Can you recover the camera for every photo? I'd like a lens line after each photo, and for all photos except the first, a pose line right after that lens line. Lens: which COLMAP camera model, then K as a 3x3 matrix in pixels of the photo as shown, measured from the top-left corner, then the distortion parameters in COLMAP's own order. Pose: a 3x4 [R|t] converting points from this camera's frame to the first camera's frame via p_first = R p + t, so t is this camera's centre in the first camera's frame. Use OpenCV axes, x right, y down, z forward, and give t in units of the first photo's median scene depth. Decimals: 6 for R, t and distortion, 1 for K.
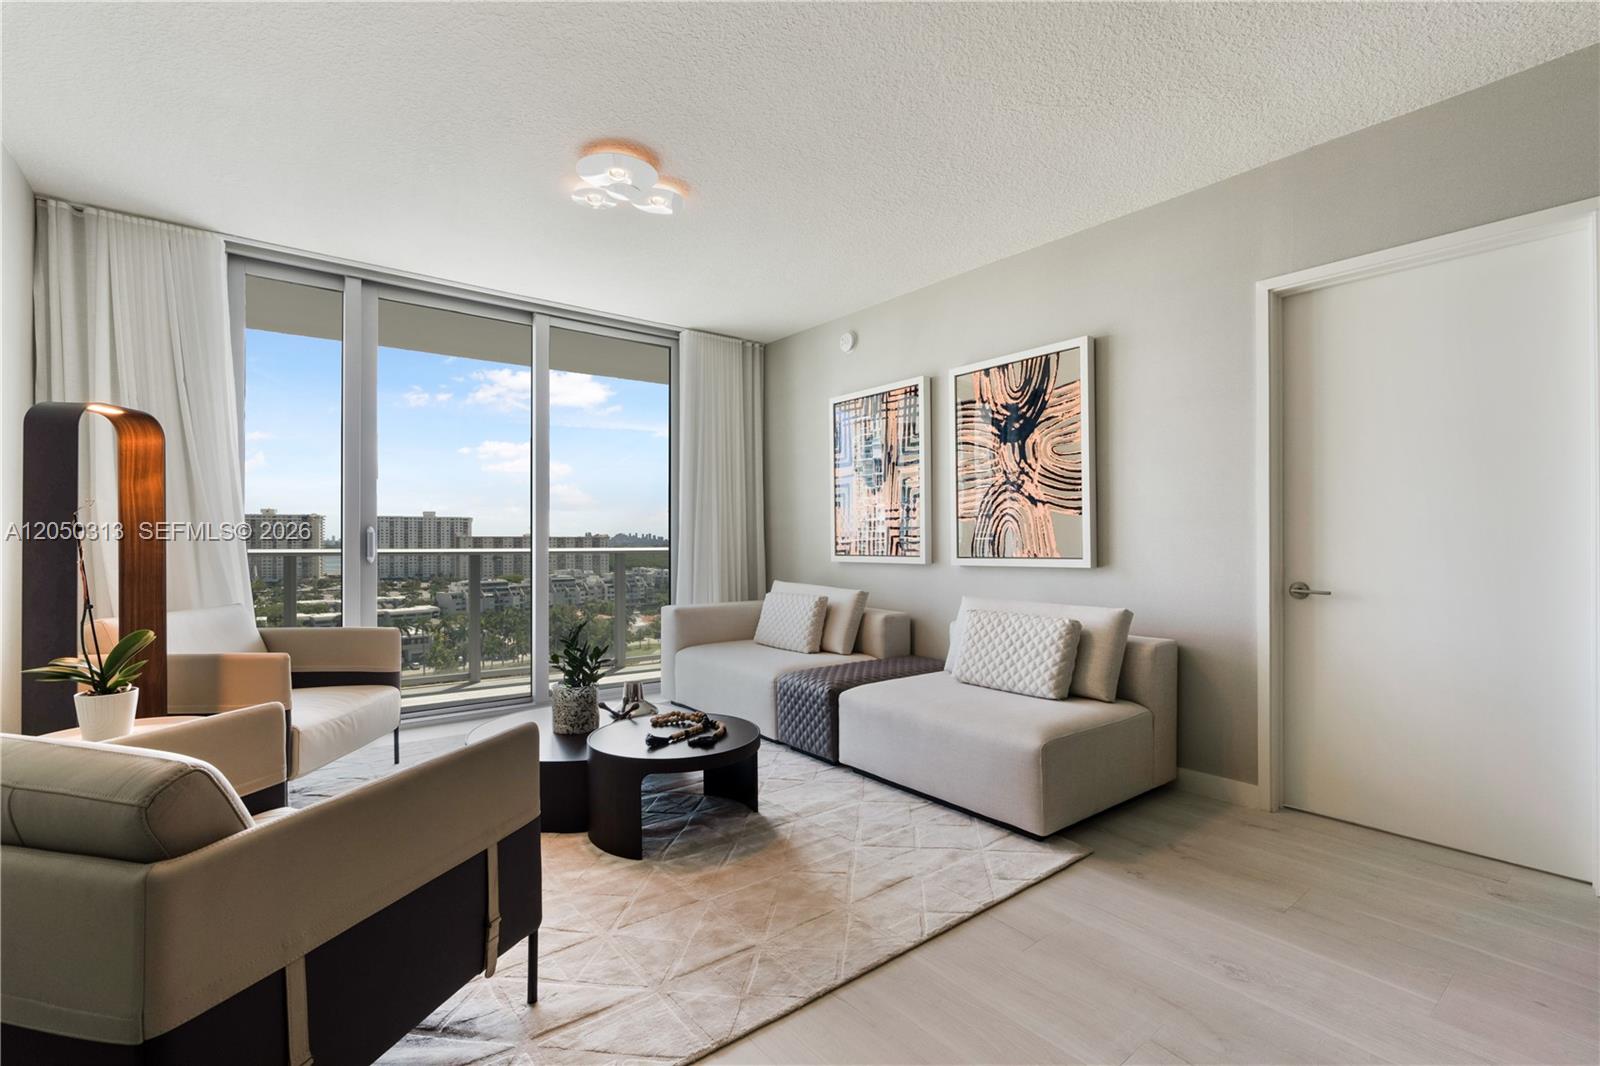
lens RADIAL K [[716.1, 0, 807.0], [0, 716.1, 539.0], [0, 0, 1]] dist [-0.017154, 0.007079]
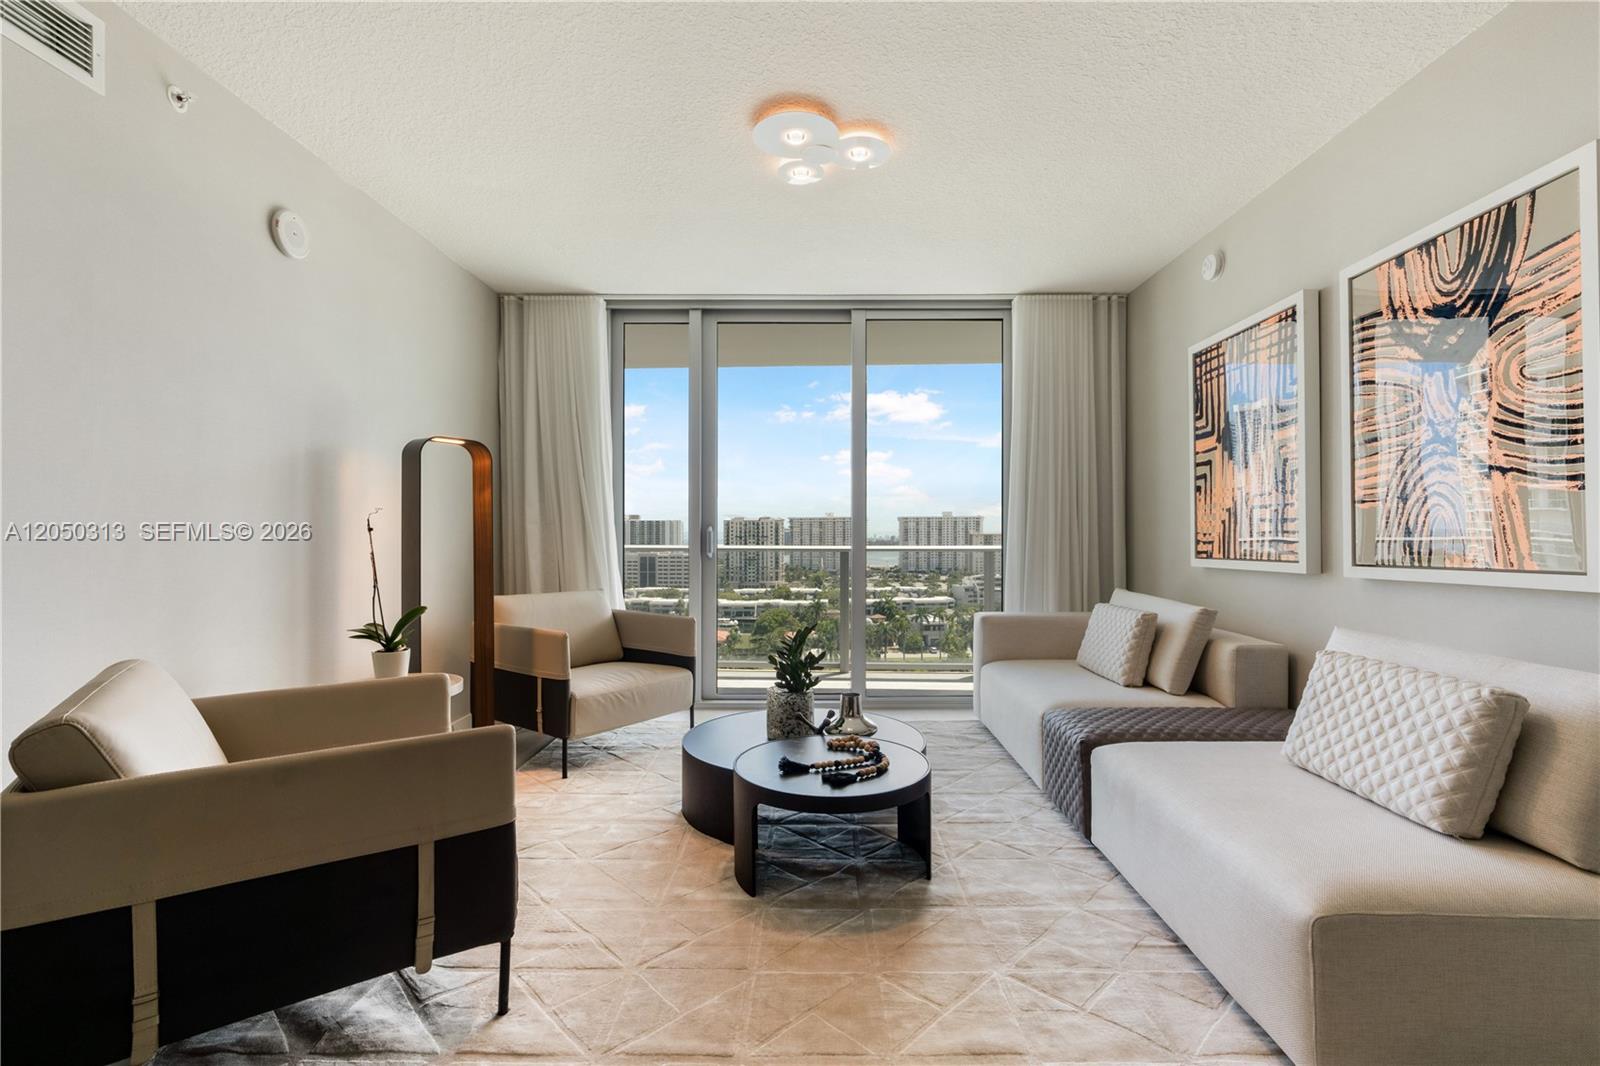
lens RADIAL K [[716.1, 0, 812.6], [0, 716.1, 536.7], [0, 0, 1]] dist [-0.017154, 0.007079]
pose [[0.780801, -0.000004, -0.624779, 0.245543], [0.000284, 1.000000, 0.000349, 0.000169], [0.624779, -0.000450, 0.780801, 0.226921]]
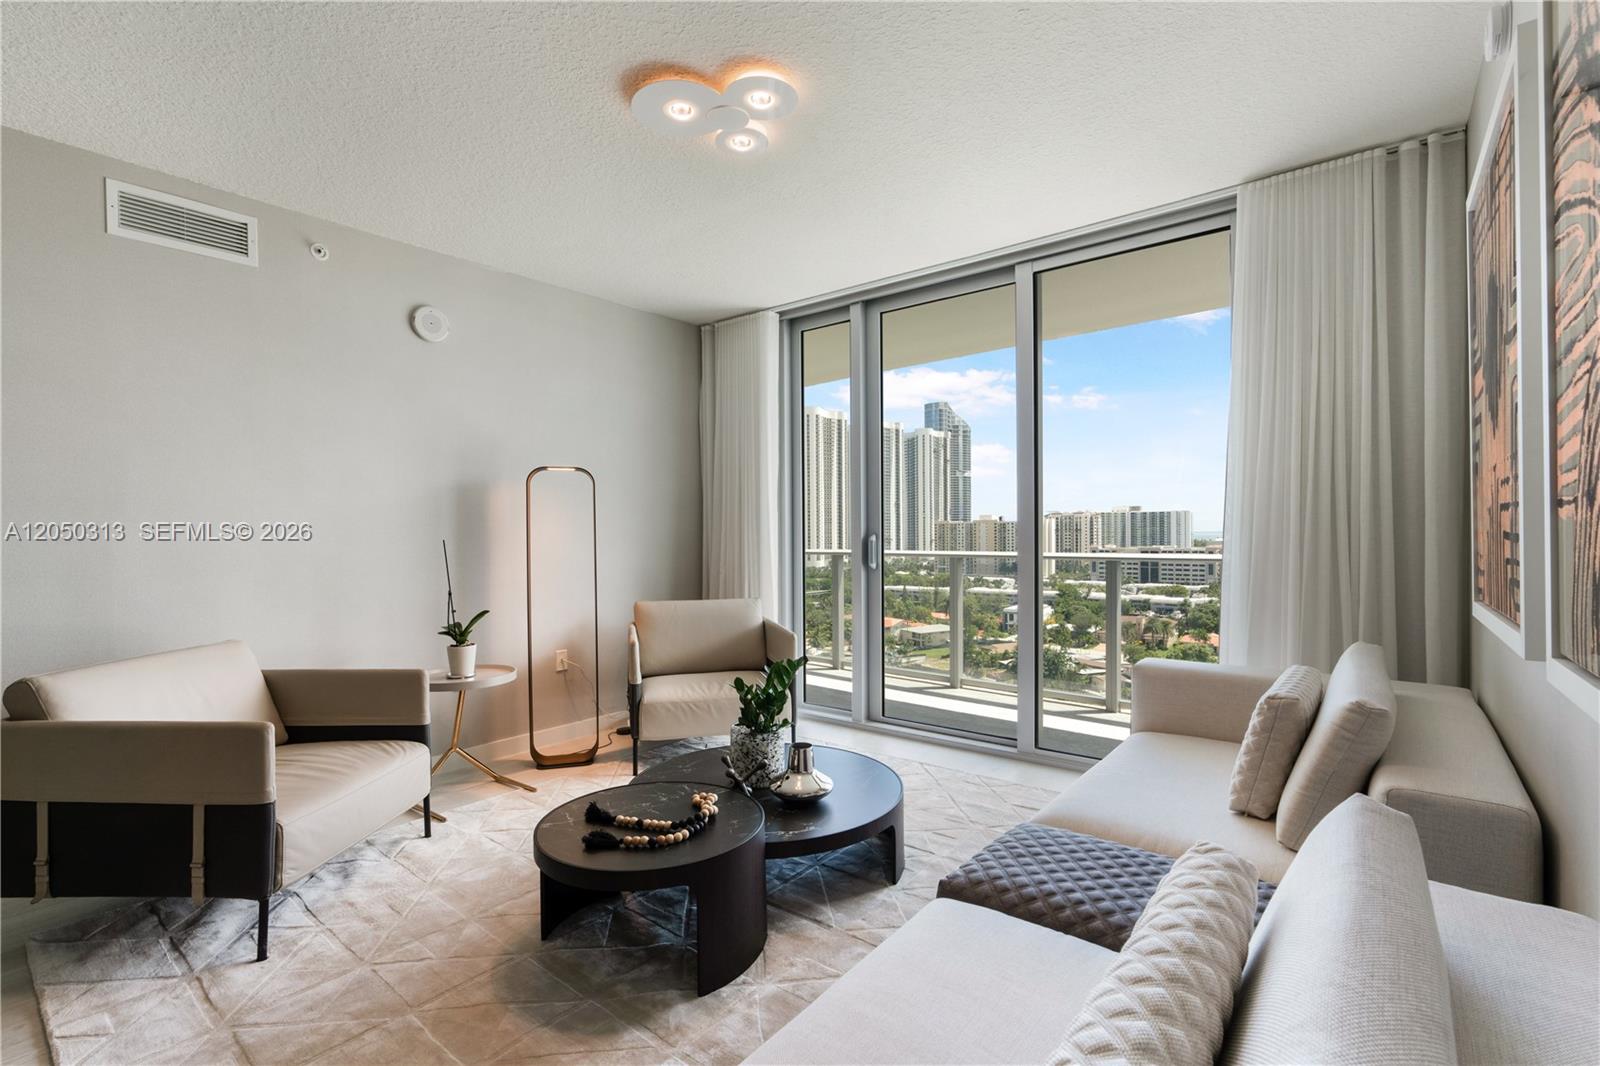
lens RADIAL K [[716.1, 0, 816.6], [0, 716.1, 535.9], [0, 0, 1]] dist [-0.017154, 0.007079]
pose [[0.228198, 0.003629, -0.973608, 0.429982], [0.008131, 0.999951, 0.005633, -0.022072], [0.973581, -0.009202, 0.228157, 0.729396]]
